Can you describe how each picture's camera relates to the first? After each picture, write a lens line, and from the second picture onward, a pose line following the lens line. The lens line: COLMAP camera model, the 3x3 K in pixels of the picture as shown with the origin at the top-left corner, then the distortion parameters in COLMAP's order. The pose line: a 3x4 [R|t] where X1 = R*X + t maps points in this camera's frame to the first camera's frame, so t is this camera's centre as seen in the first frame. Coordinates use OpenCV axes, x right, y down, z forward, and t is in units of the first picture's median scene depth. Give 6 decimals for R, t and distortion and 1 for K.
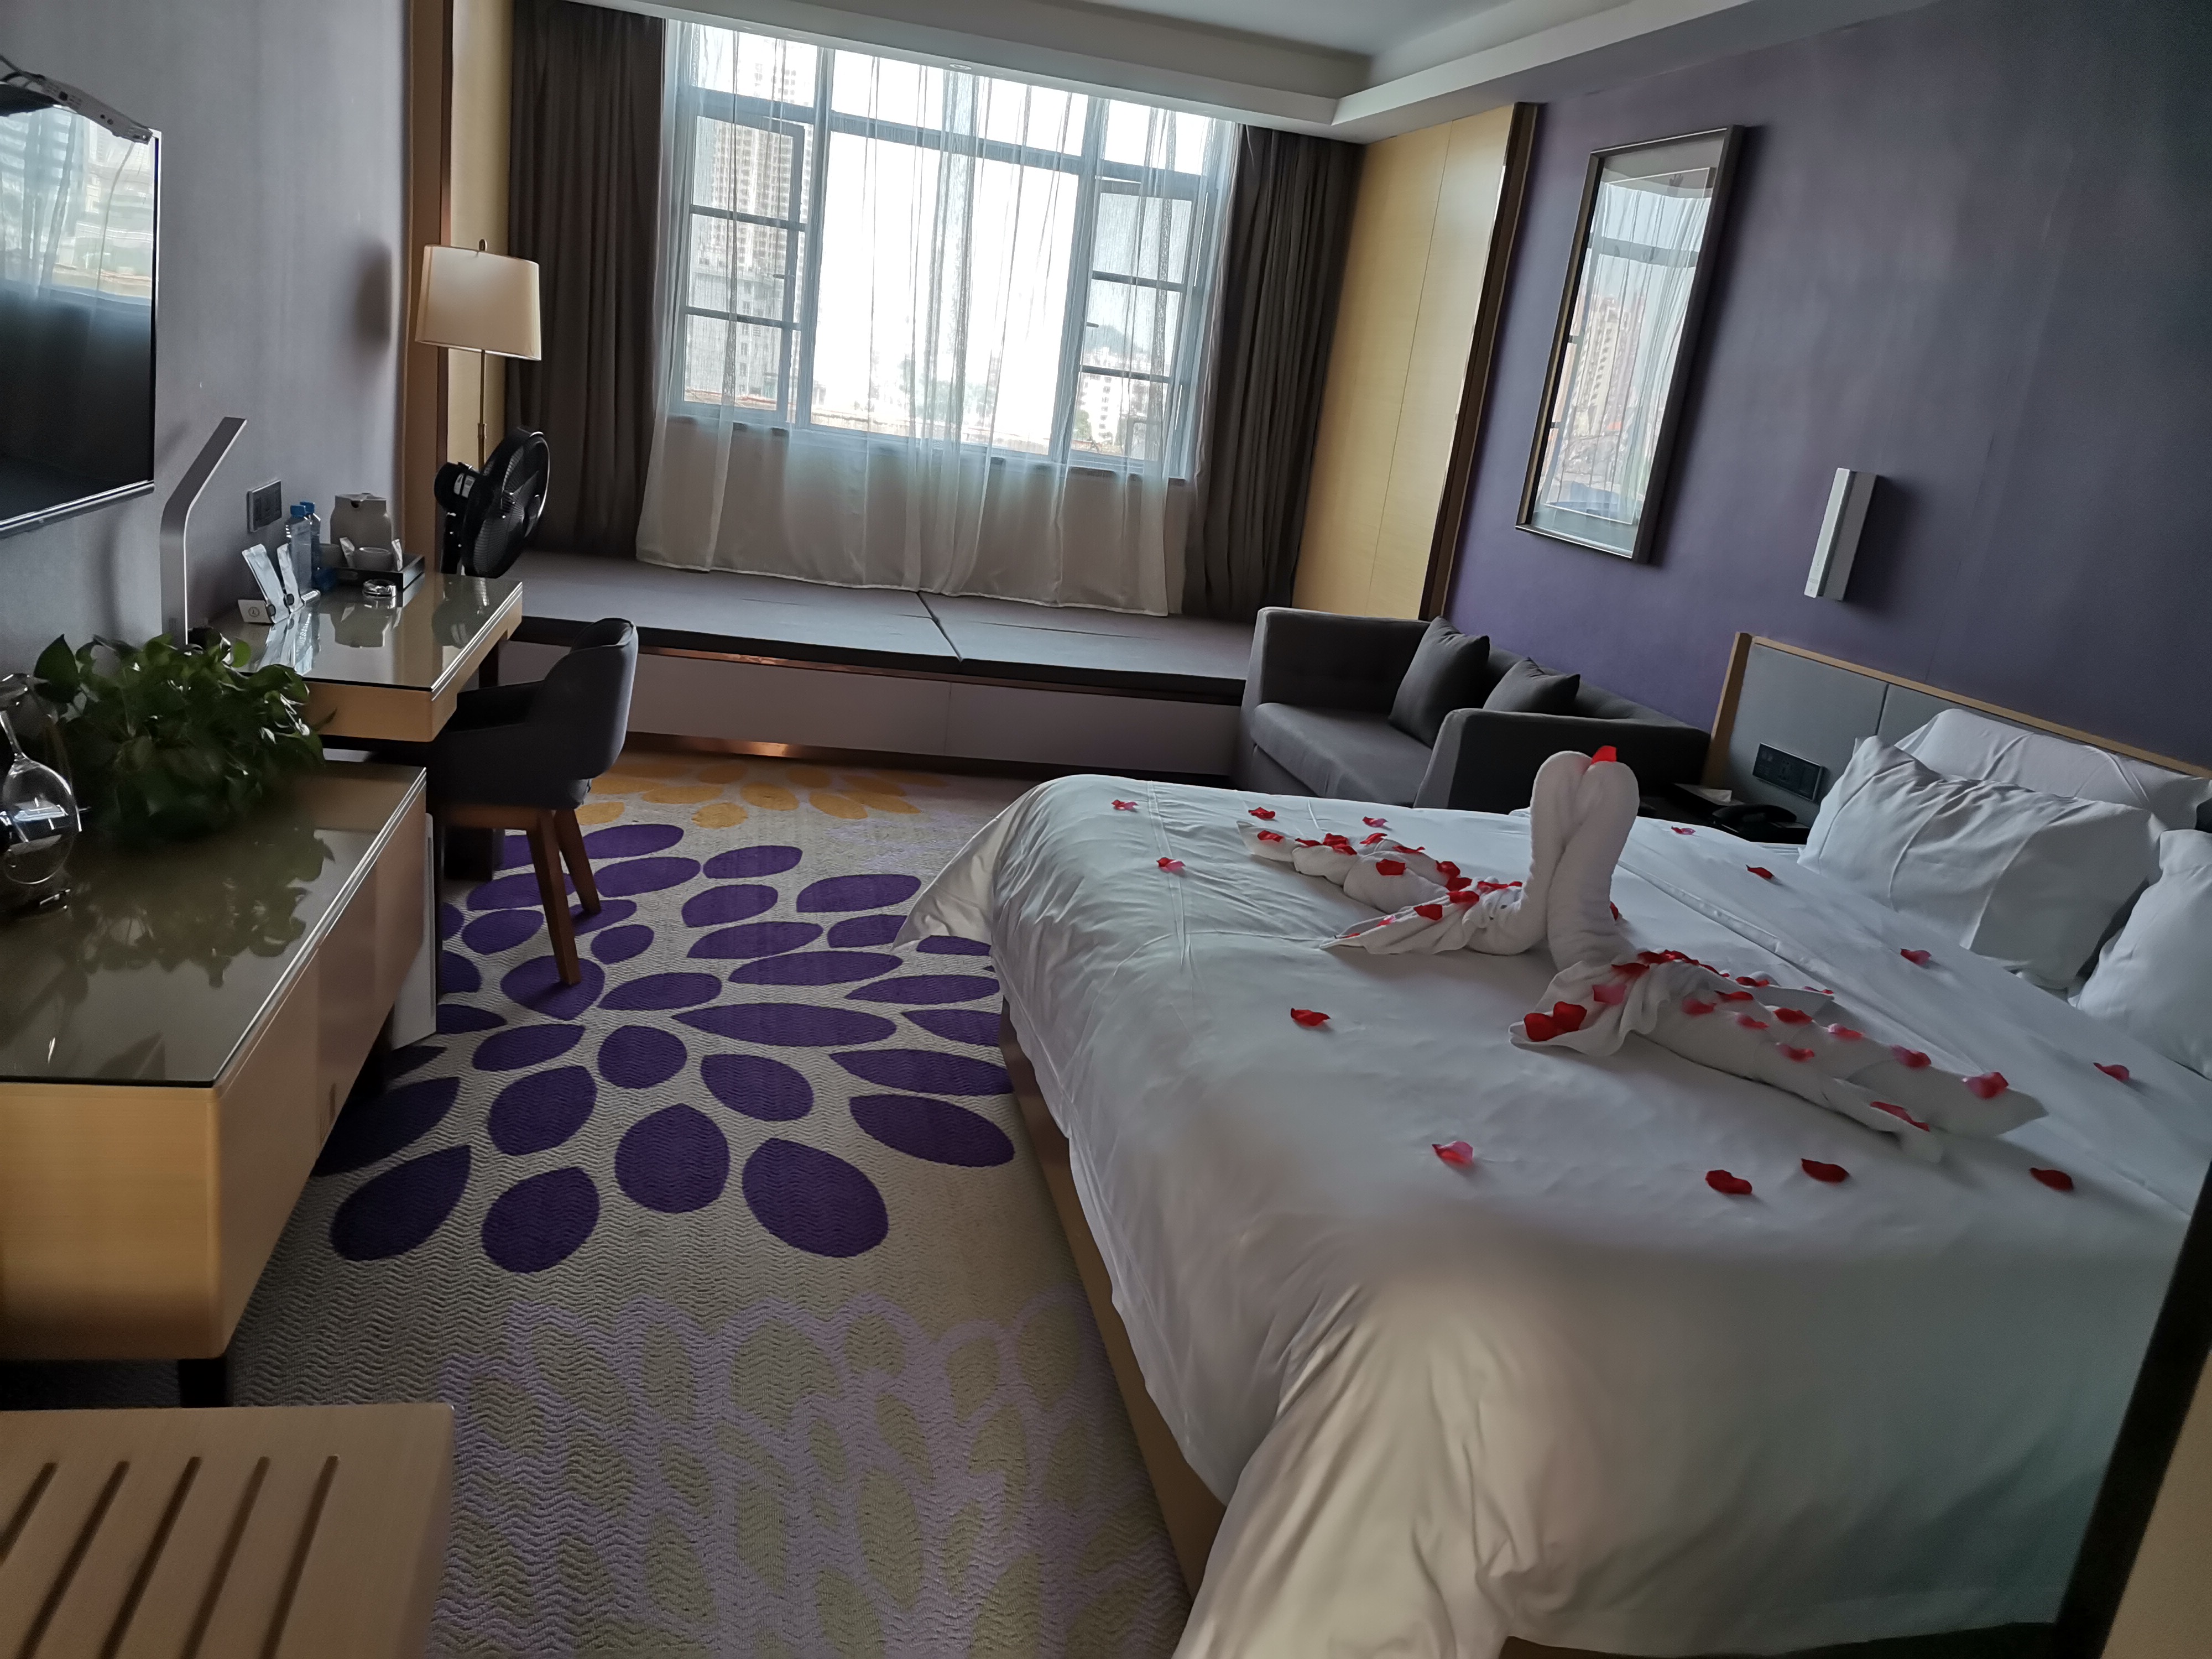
lens RADIAL K [[1595.0, 0, 1107.1], [0, 1595.0, 832.2], [0, 0, 1]] dist [0.078476, -0.100388]
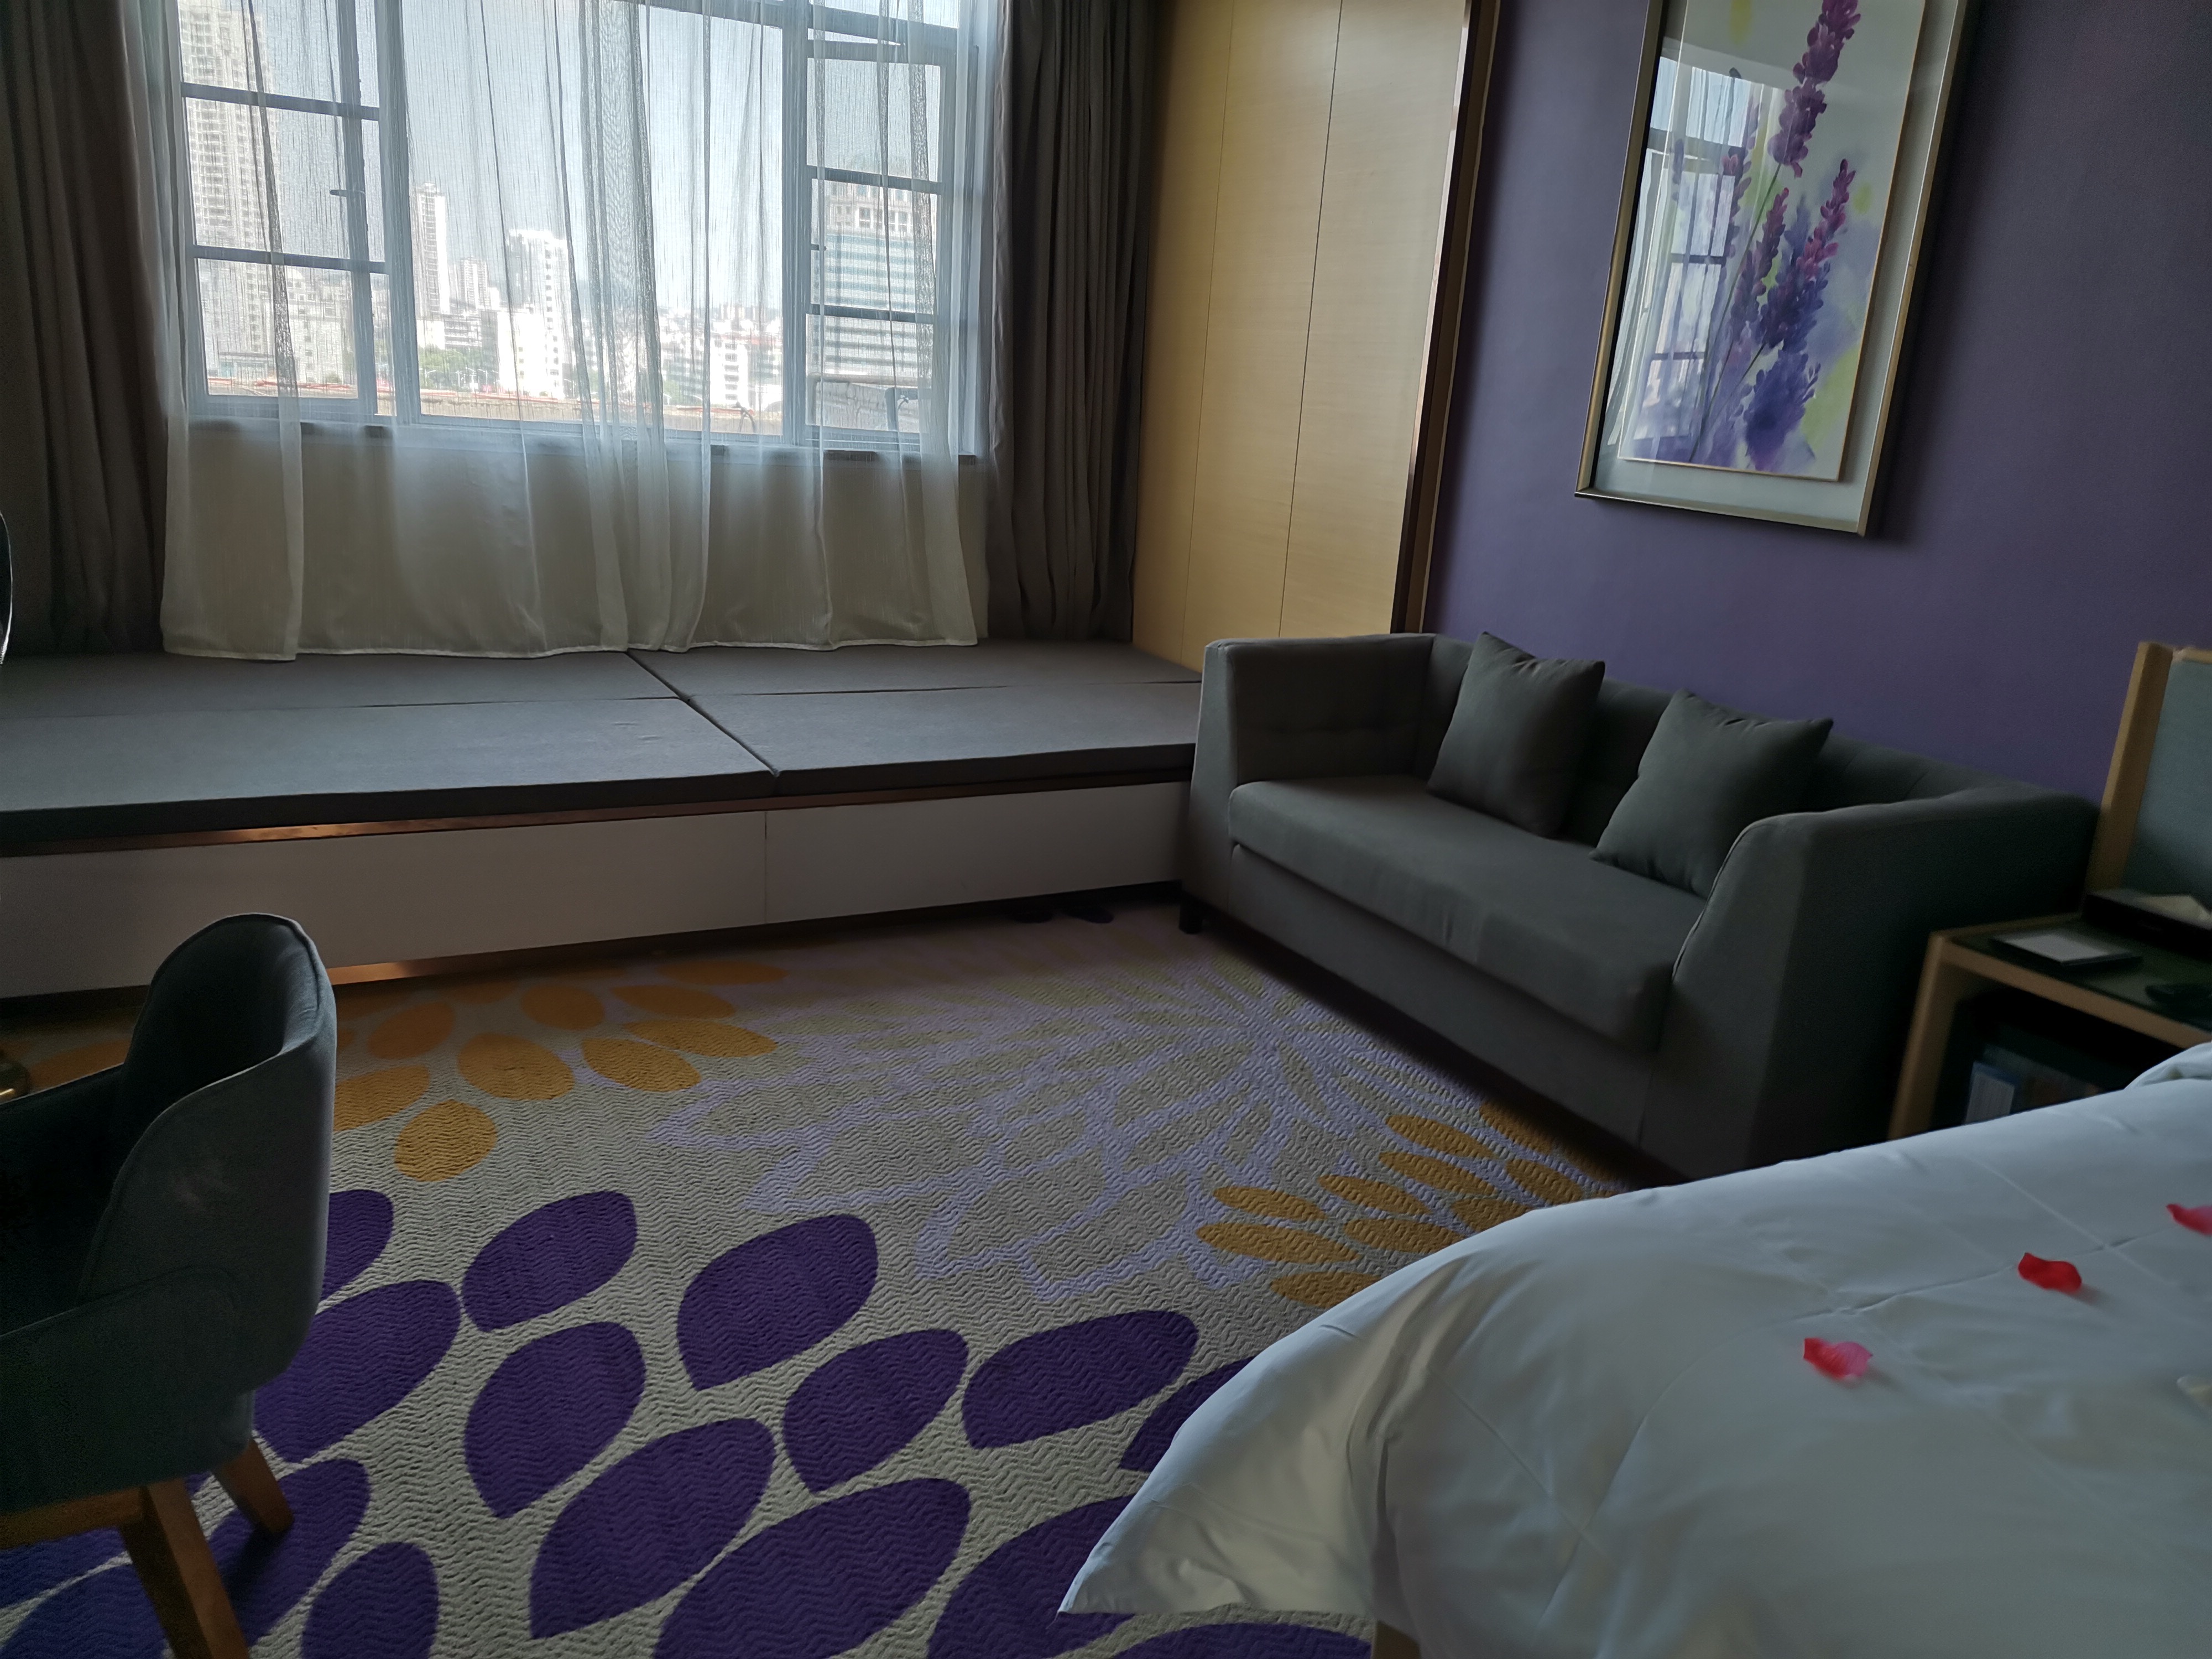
lens RADIAL K [[1595.0, 0, 1107.1], [0, 1595.0, 832.2], [0, 0, 1]] dist [0.078476, -0.100388]
pose [[0.959216, -0.136865, 0.247332, -0.106702], [0.129316, 0.990508, 0.046592, -0.082540], [-0.251361, -0.012708, 0.967810, 0.295595]]
